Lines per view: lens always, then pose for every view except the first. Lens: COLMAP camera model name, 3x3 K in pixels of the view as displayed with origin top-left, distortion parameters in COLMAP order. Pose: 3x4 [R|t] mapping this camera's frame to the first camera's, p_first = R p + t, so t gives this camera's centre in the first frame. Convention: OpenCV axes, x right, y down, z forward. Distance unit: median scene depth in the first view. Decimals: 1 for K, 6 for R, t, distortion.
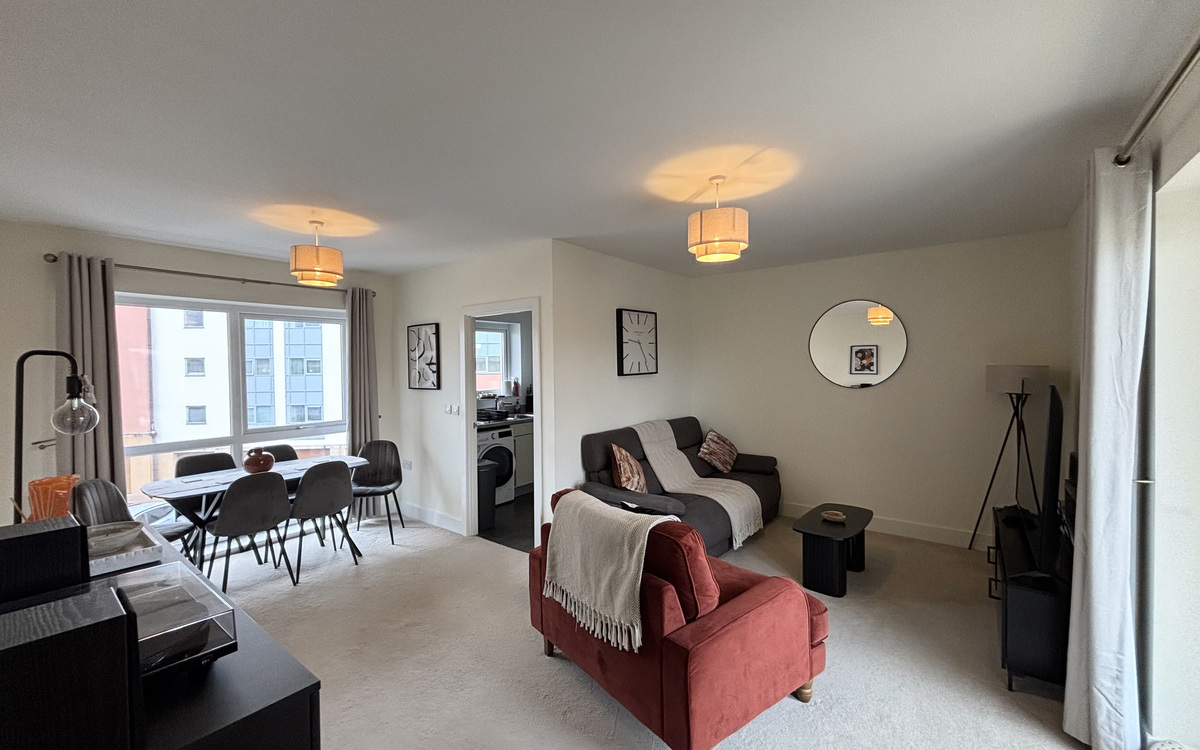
lens RADIAL K [[480.9, 0, 597.7], [0, 480.9, 378.1], [0, 0, 1]] dist [-0.000435, 0.000493]
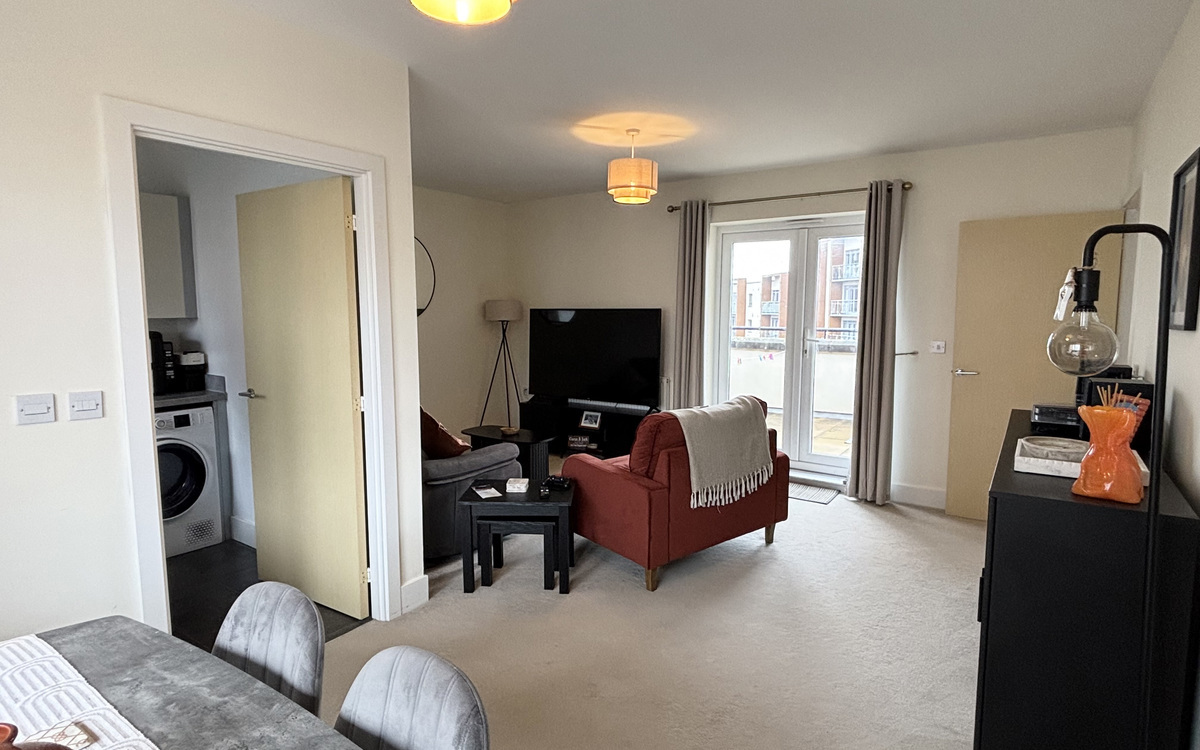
lens RADIAL K [[626.9, 0, 595.6], [0, 626.9, 370.7], [0, 0, 1]] dist [0.020232, -0.000117]
pose [[-0.055715, -0.090343, 0.994351, -0.754062], [0.026497, 0.995413, 0.091925, 0.013098], [-0.998095, 0.031469, -0.053066, 0.676852]]
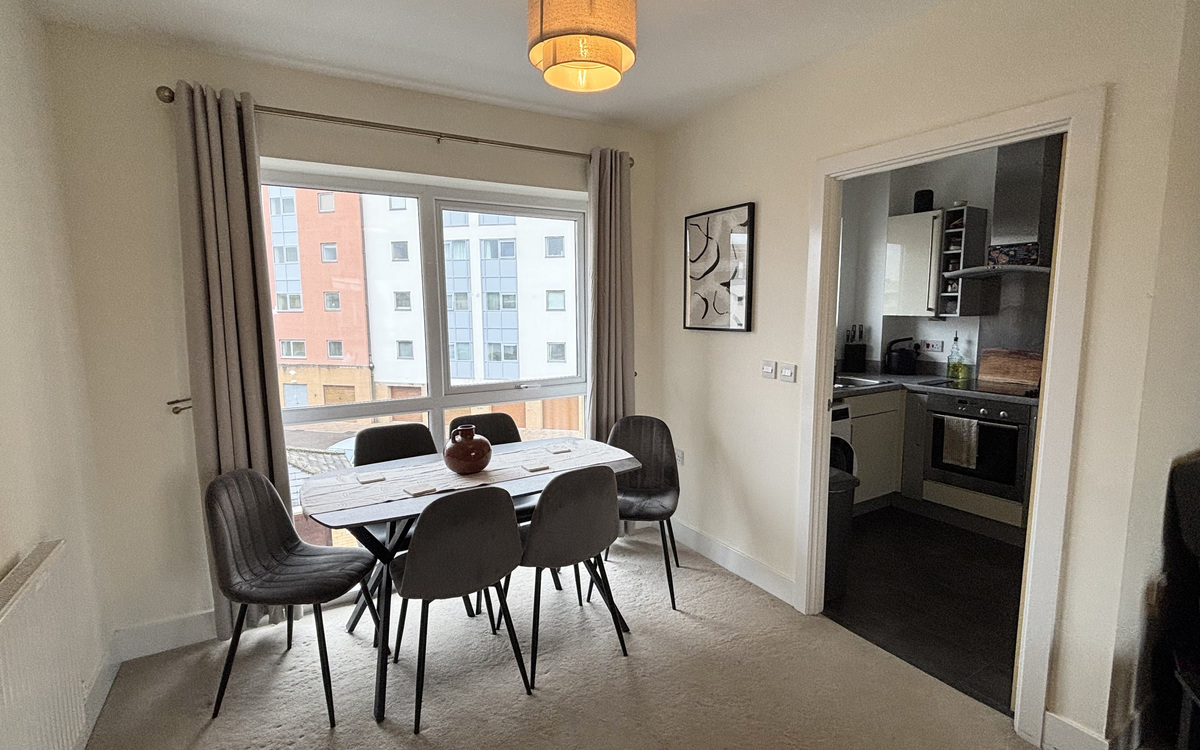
lens RADIAL K [[566.1, 0, 610.9], [0, 566.1, 374.5], [0, 0, 1]] dist [0.000726, -0.000186]
pose [[0.938859, 0.048195, -0.340912, -0.269434], [-0.013933, 0.994662, 0.102246, 0.009901], [0.344020, -0.091245, 0.934518, 0.369204]]
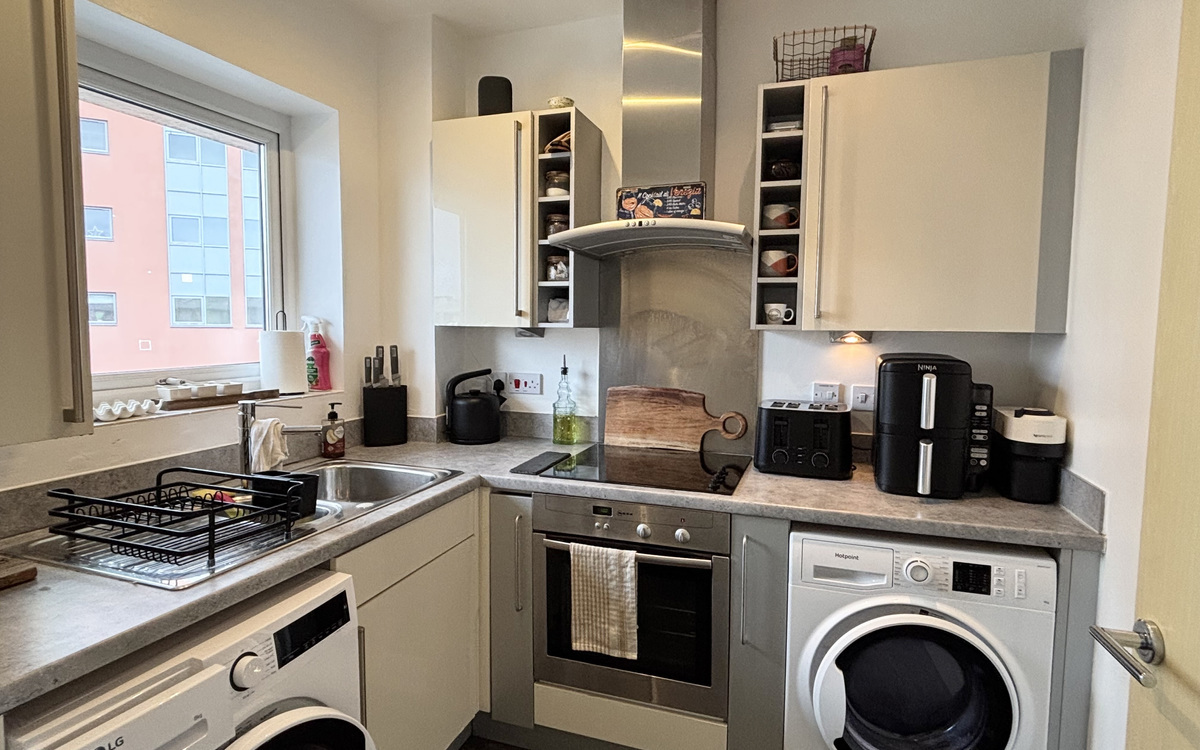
lens RADIAL K [[626.9, 0, 595.6], [0, 626.9, 370.7], [0, 0, 1]] dist [0.020232, -0.000117]
pose [[0.947350, -0.005284, 0.320156, -0.205646], [-0.010642, 0.998792, 0.047973, 0.012839], [-0.320023, -0.048854, 0.946149, 0.922425]]
